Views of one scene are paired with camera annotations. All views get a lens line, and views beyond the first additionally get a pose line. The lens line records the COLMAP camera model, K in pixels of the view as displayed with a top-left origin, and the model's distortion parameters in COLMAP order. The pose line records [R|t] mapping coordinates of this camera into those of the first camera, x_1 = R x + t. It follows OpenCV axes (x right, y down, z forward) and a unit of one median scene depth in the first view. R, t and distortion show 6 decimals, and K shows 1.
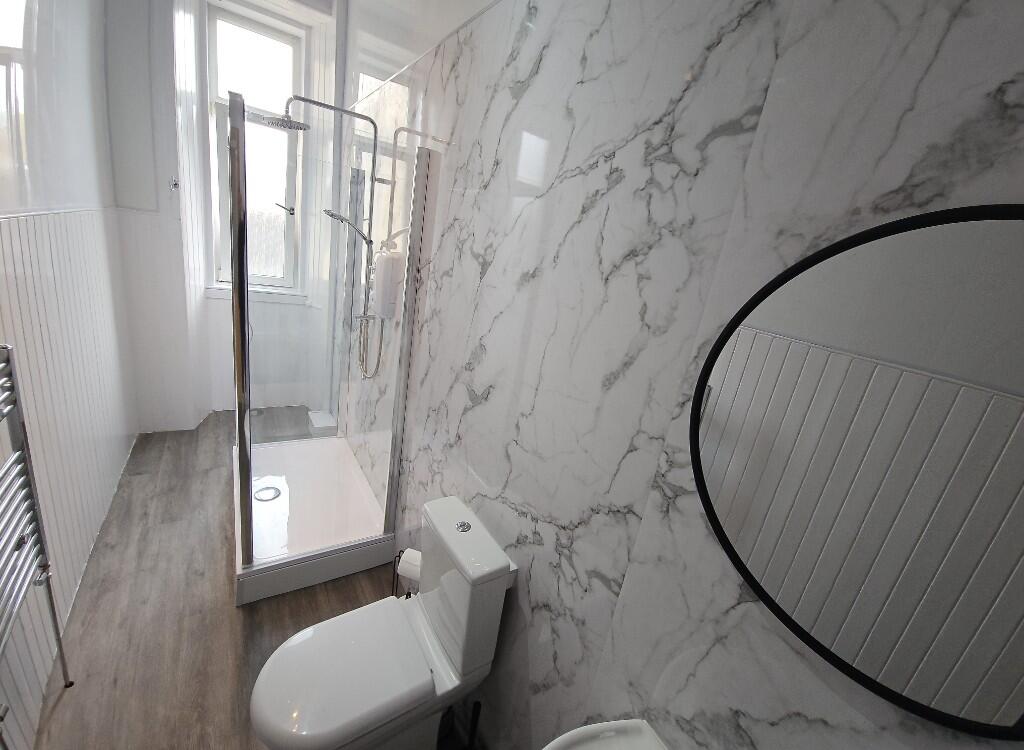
lens RADIAL K [[414.9, 0, 510.5], [0, 414.9, 372.0], [0, 0, 1]] dist [0.001581, -0.000835]
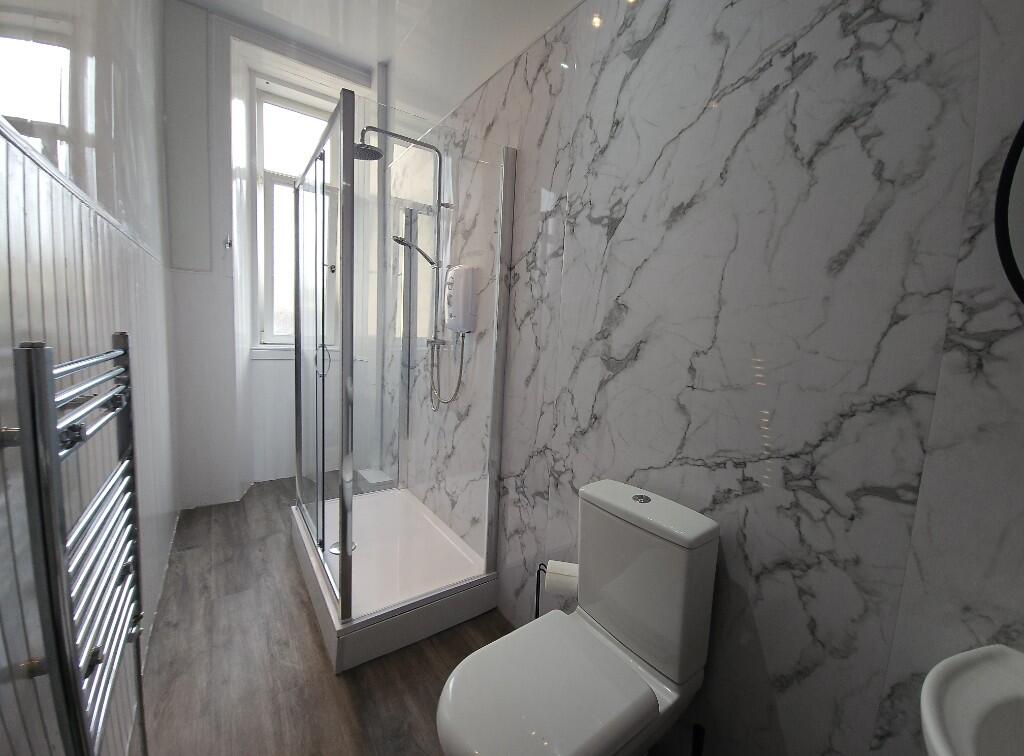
lens RADIAL K [[412.2, 0, 514.2], [0, 412.2, 377.8], [0, 0, 1]] dist [0.003491, -0.001592]
pose [[0.992517, -0.116572, 0.036339, -0.396031], [0.121133, 0.977479, -0.172804, 0.253080], [-0.015376, 0.175913, 0.984286, 0.118464]]
